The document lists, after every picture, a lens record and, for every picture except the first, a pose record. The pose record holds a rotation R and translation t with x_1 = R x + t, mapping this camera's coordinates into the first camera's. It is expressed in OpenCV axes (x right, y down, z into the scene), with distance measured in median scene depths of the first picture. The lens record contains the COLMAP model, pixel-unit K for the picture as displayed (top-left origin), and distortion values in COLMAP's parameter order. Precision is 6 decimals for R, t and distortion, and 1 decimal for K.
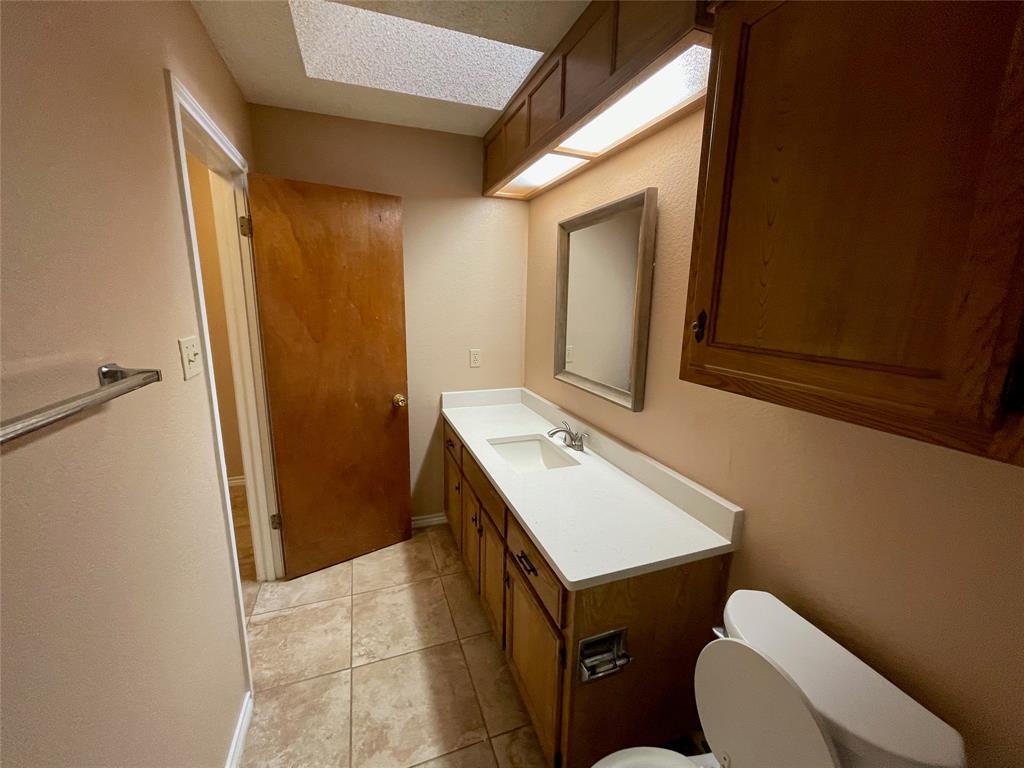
lens RADIAL K [[413.9, 0, 509.5], [0, 413.9, 384.0], [0, 0, 1]] dist [0.001002, -0.000965]
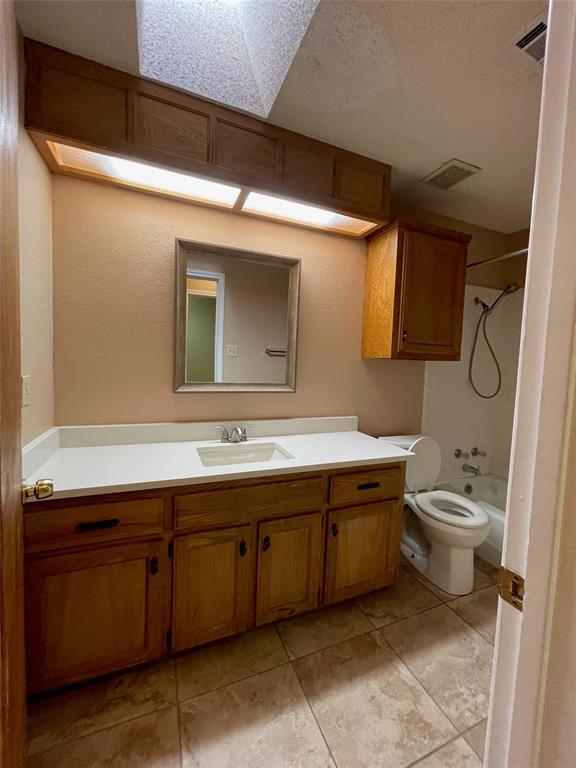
lens RADIAL K [[310.5, 0, 288.4], [0, 310.5, 381.0], [0, 0, 1]] dist [0.001002, -0.000965]
pose [[-0.051293, -0.082148, 0.995299, -0.900111], [0.157030, 0.983551, 0.089271, -0.091347], [-0.986261, 0.160870, -0.037550, 1.077804]]
